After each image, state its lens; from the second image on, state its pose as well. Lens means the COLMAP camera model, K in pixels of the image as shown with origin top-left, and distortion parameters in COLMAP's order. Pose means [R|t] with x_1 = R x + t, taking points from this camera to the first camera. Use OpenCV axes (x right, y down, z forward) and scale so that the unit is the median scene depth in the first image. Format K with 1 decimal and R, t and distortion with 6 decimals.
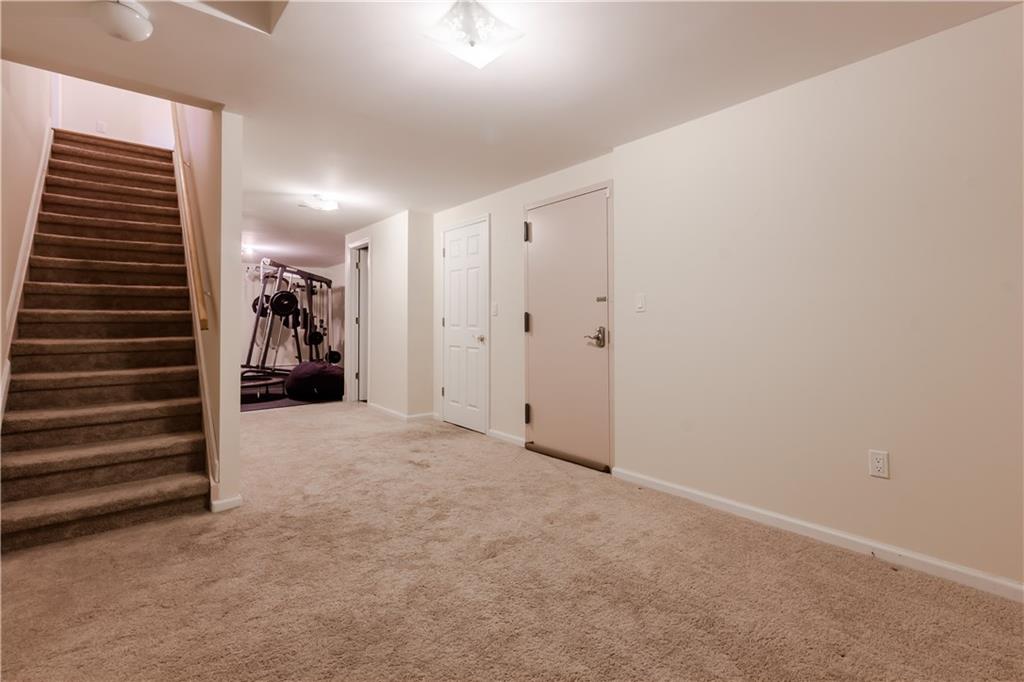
lens RADIAL K [[477.3, 0, 515.9], [0, 477.3, 309.6], [0, 0, 1]] dist [-0.001510, -0.000337]
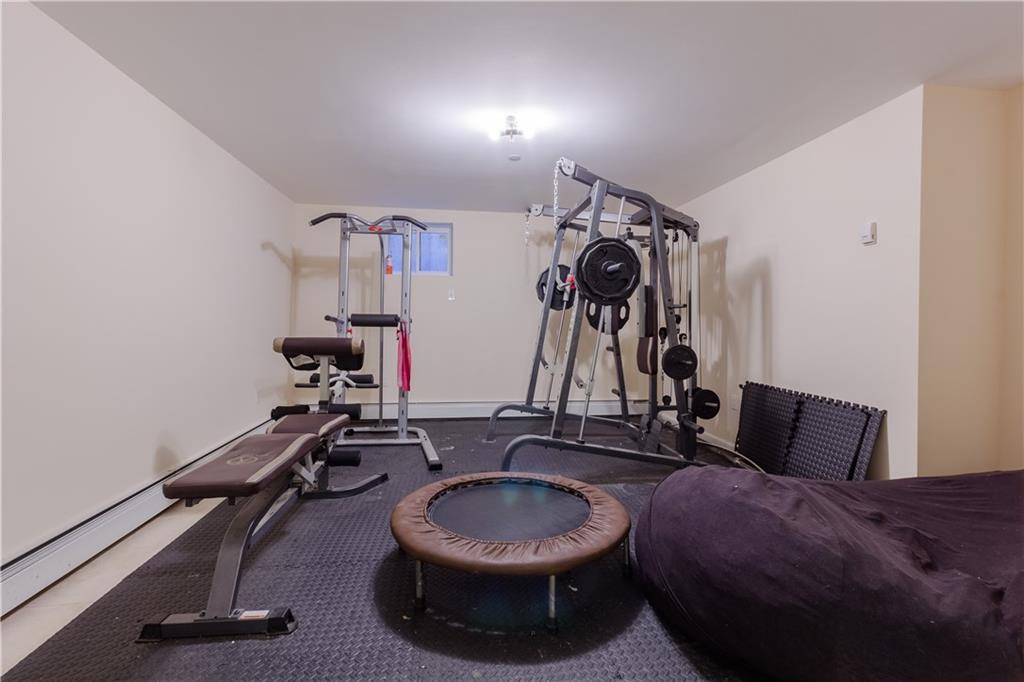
lens RADIAL K [[473.5, 0, 512.5], [0, 473.5, 324.7], [0, 0, 1]] dist [0.013898, 0.000034]
pose [[0.845104, 0.012937, -0.534445, -0.313044], [0.003691, 0.999542, 0.030032, 0.016722], [0.534589, -0.027353, 0.844670, 0.575447]]
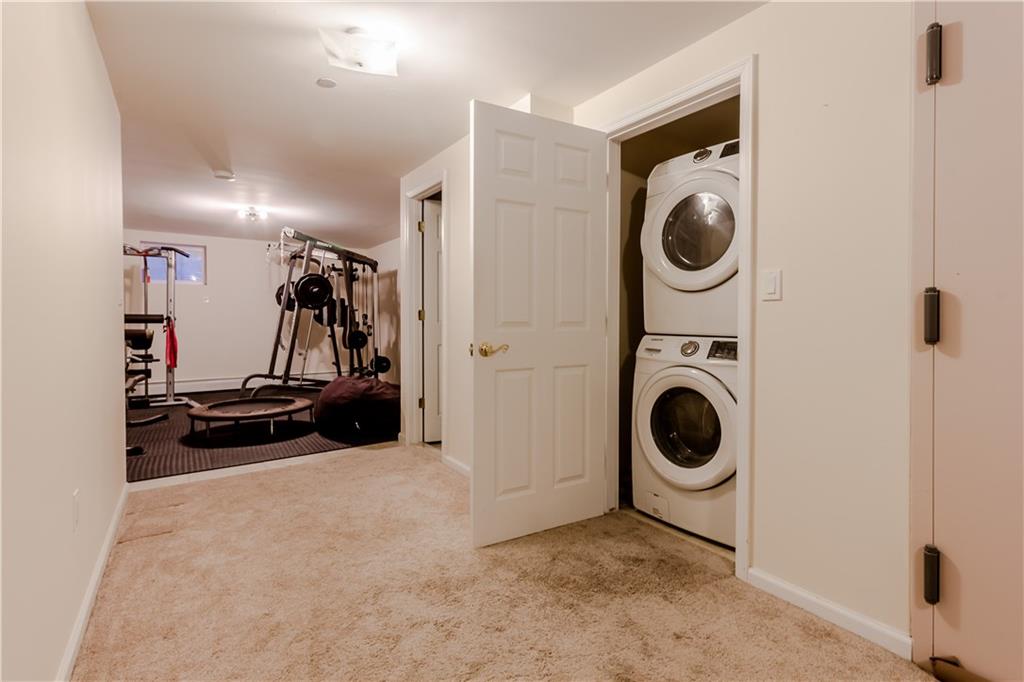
lens RADIAL K [[473.5, 0, 512.5], [0, 473.5, 324.7], [0, 0, 1]] dist [0.013898, 0.000034]
pose [[0.996424, 0.003713, -0.084411, -0.117257], [-0.000484, 0.999268, 0.038250, 0.008692], [0.084491, -0.038073, 0.995697, 0.286833]]
